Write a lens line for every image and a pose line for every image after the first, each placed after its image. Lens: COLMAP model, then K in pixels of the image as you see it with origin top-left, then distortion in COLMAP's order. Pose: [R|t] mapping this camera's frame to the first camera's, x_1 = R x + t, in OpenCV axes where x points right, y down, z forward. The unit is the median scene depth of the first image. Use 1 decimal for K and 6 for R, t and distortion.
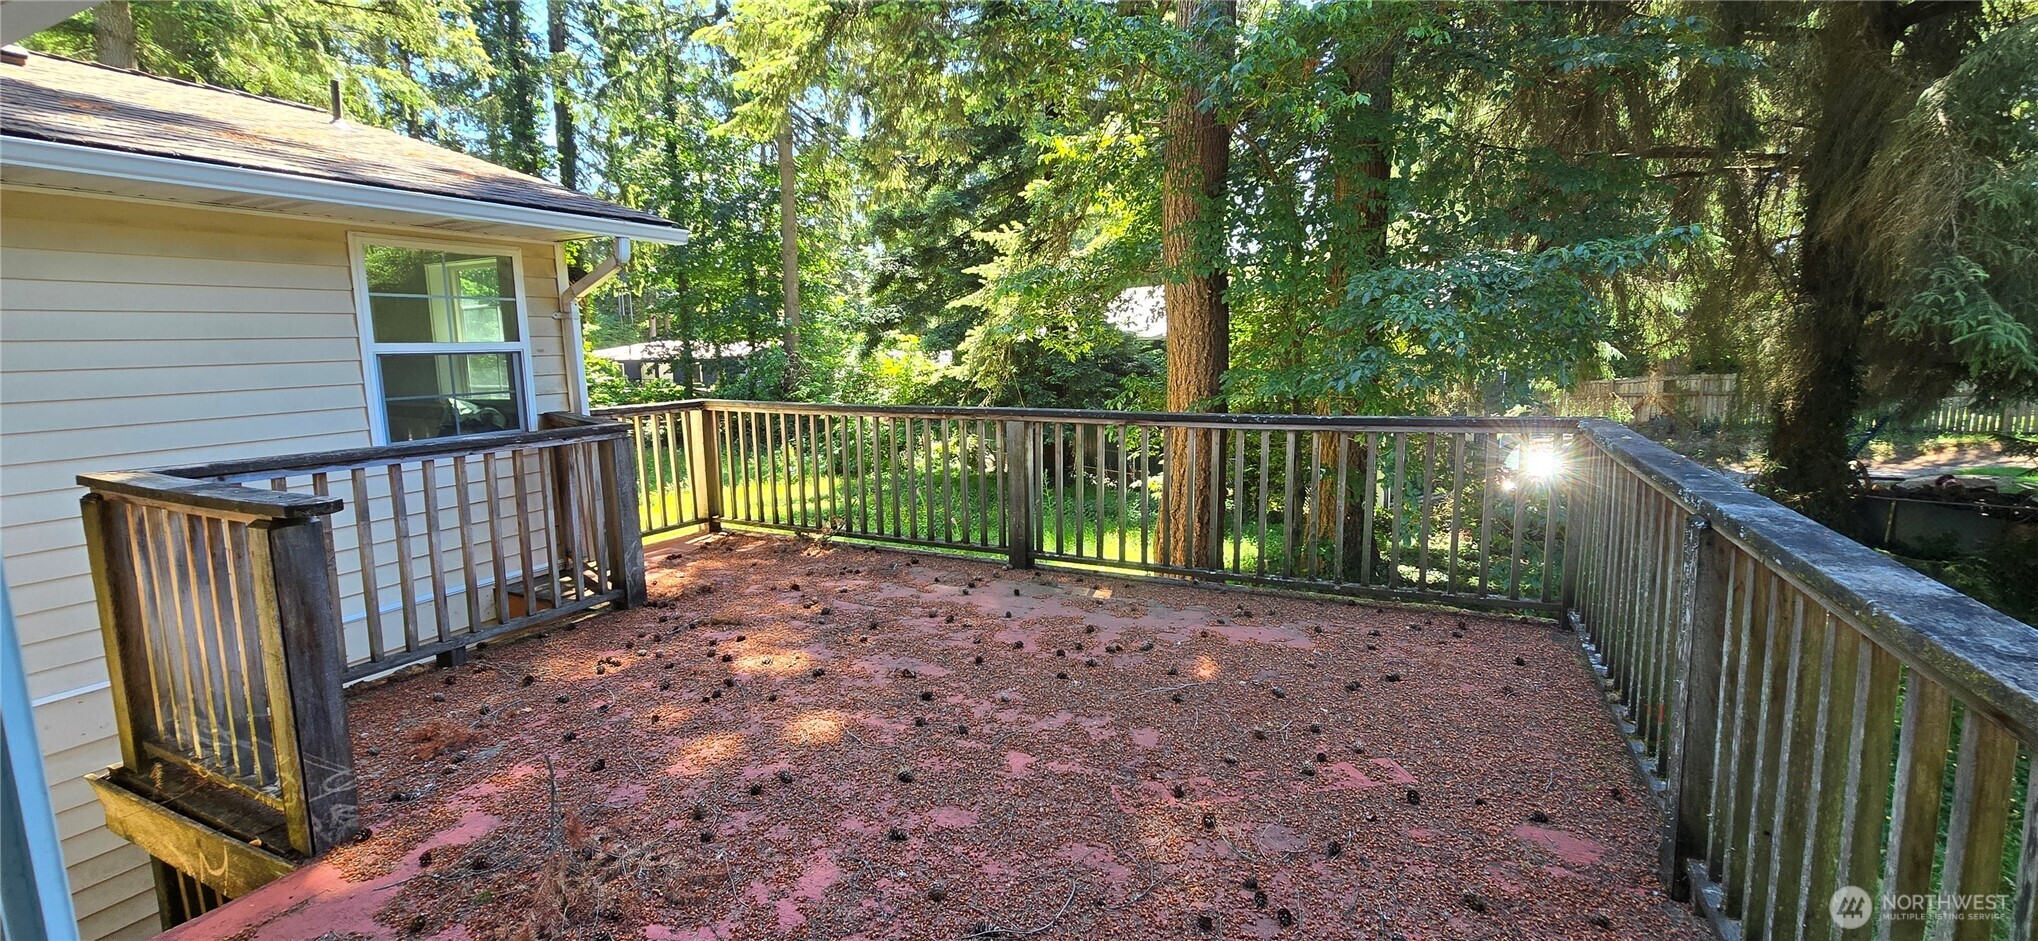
lens RADIAL K [[833.9, 0, 1018.2], [0, 833.9, 460.5], [0, 0, 1]] dist [-0.002027, 0.000307]
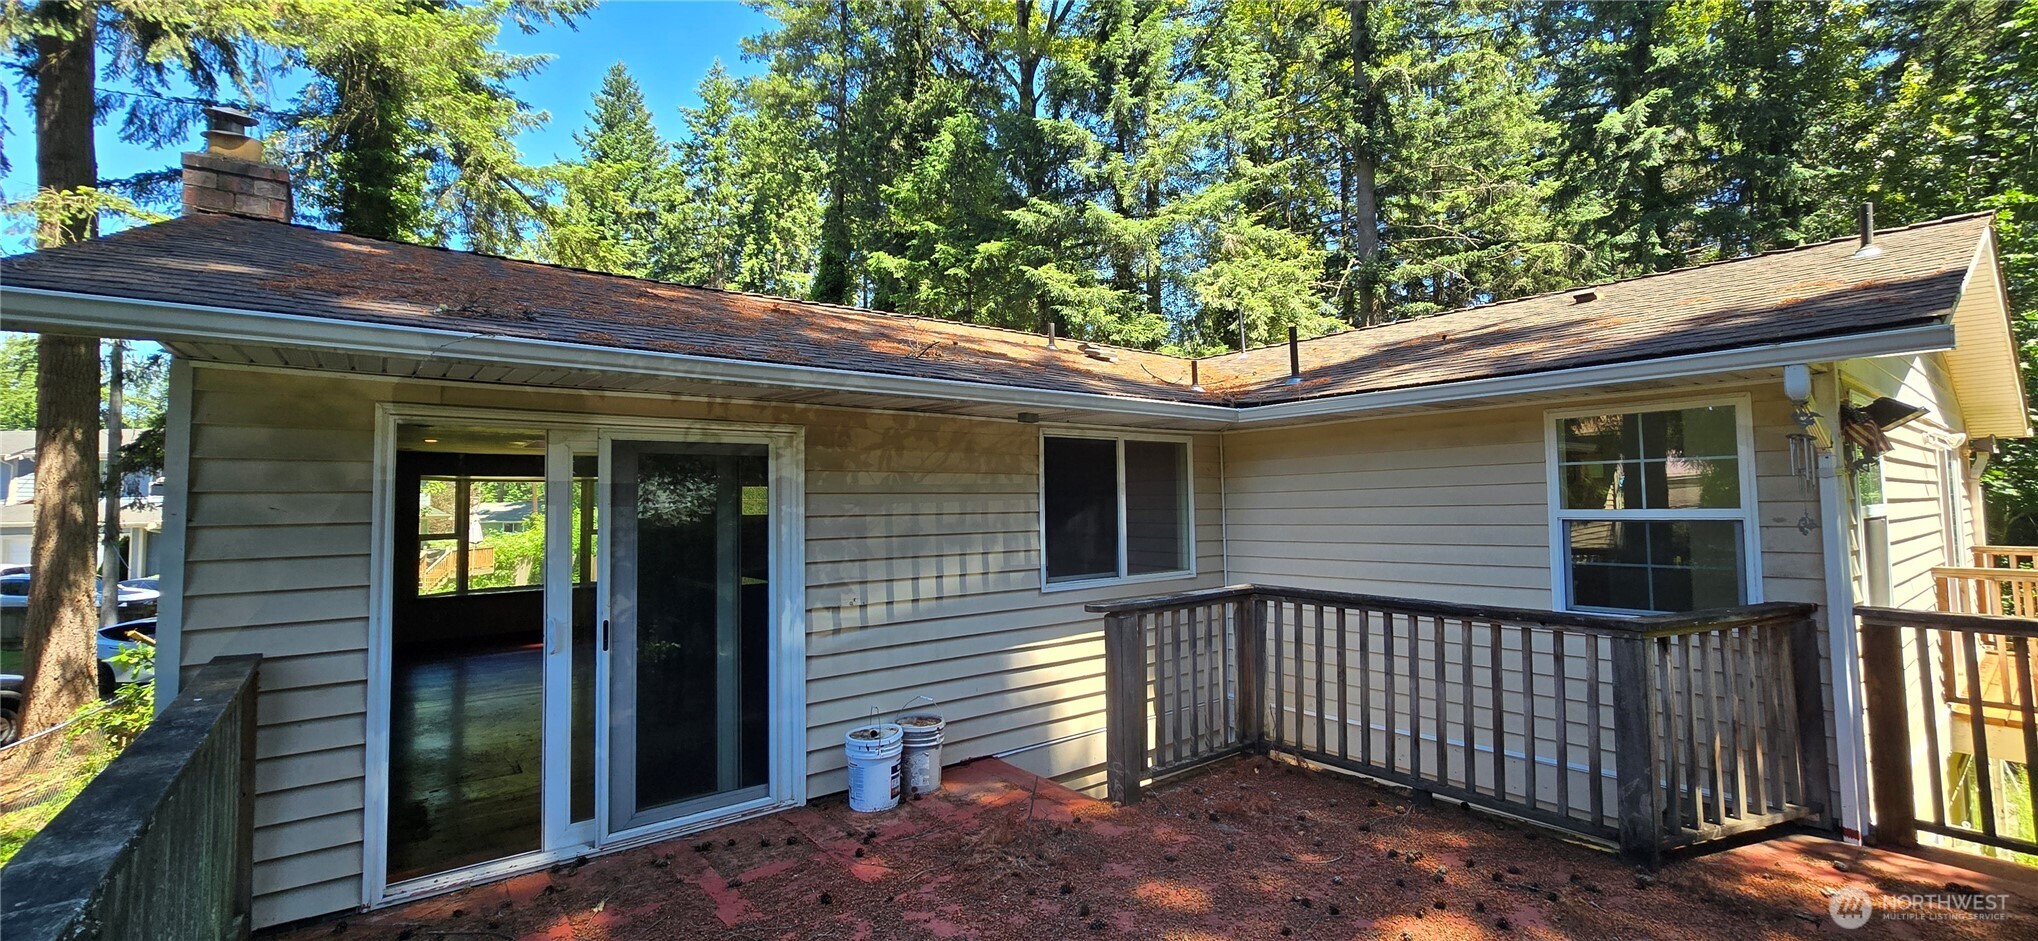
lens RADIAL K [[833.9, 0, 1018.2], [0, 833.9, 460.5], [0, 0, 1]] dist [-0.002027, 0.000307]
pose [[-0.421112, -0.022851, -0.906721, 0.501645], [-0.104290, 0.994272, 0.023379, -0.158716], [0.900993, 0.104407, -0.421083, 0.835722]]
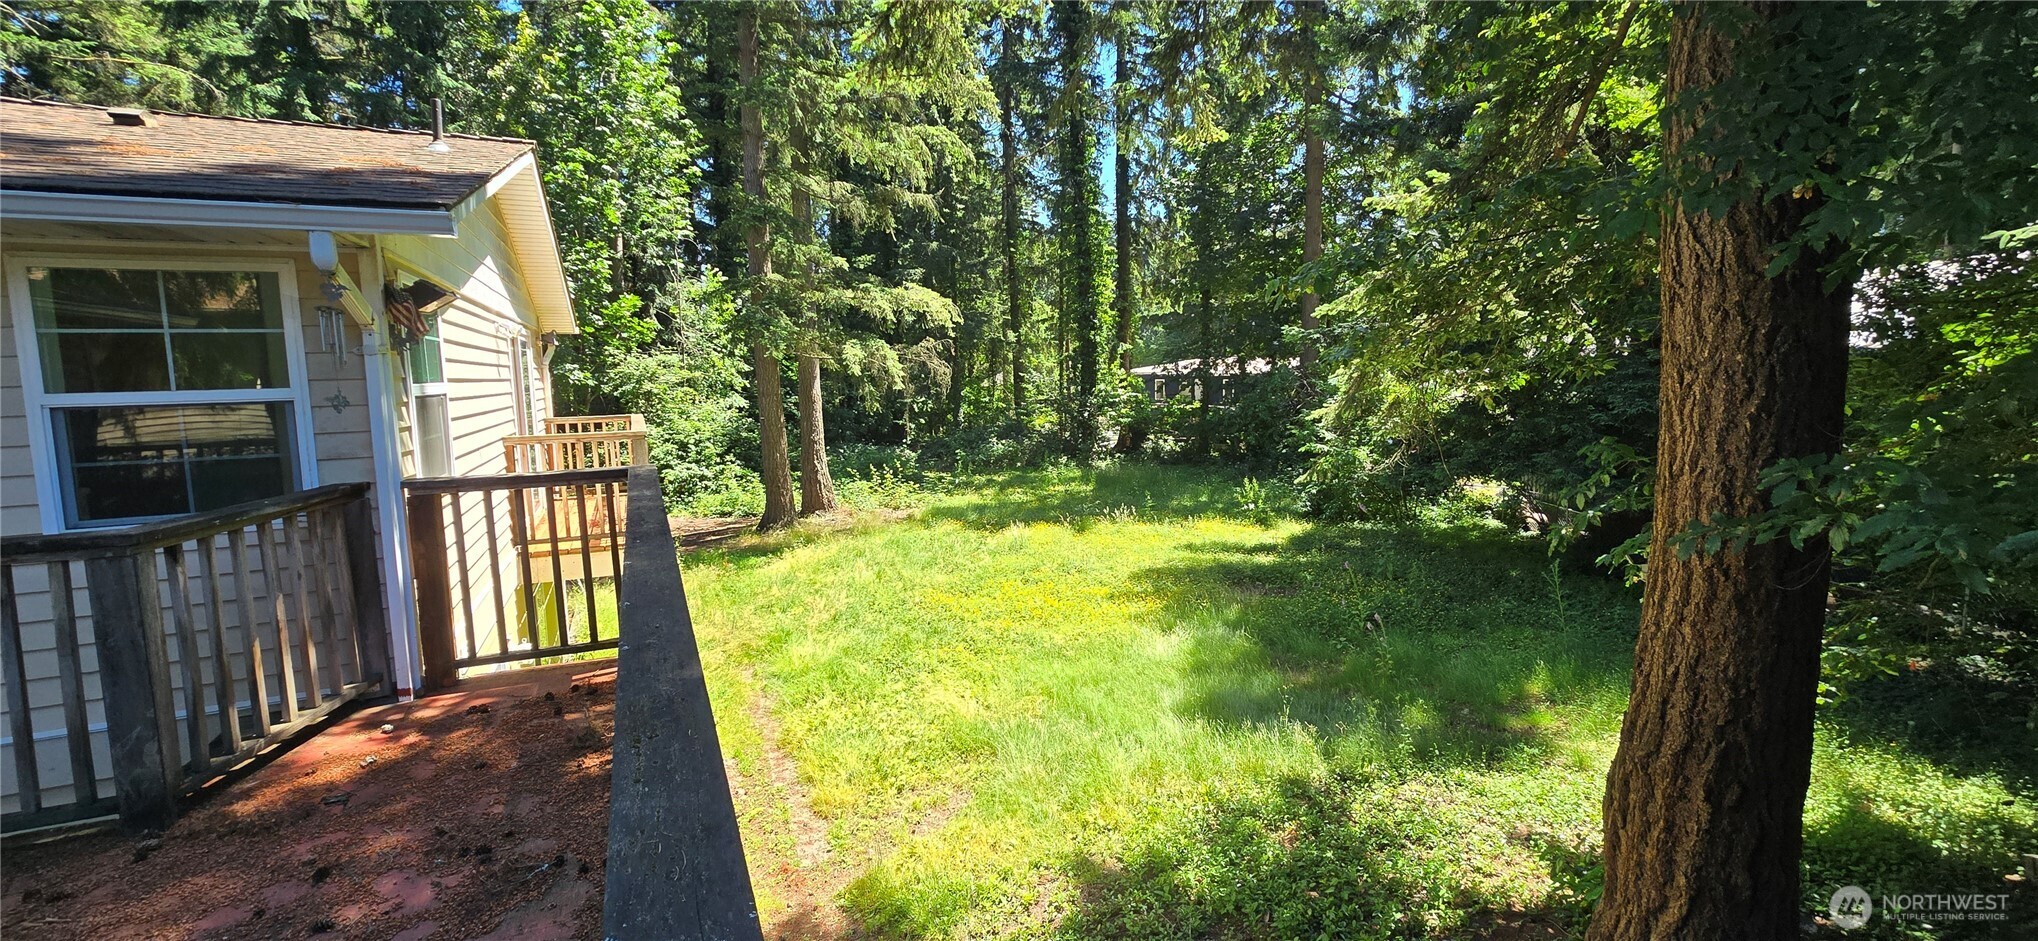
lens RADIAL K [[833.9, 0, 1018.2], [0, 833.9, 460.5], [0, 0, 1]] dist [-0.002027, 0.000307]
pose [[0.781637, 0.070831, -0.619699, 0.431023], [-0.081009, 0.996644, 0.011737, -0.163936], [0.618451, 0.041027, 0.784752, 0.969193]]
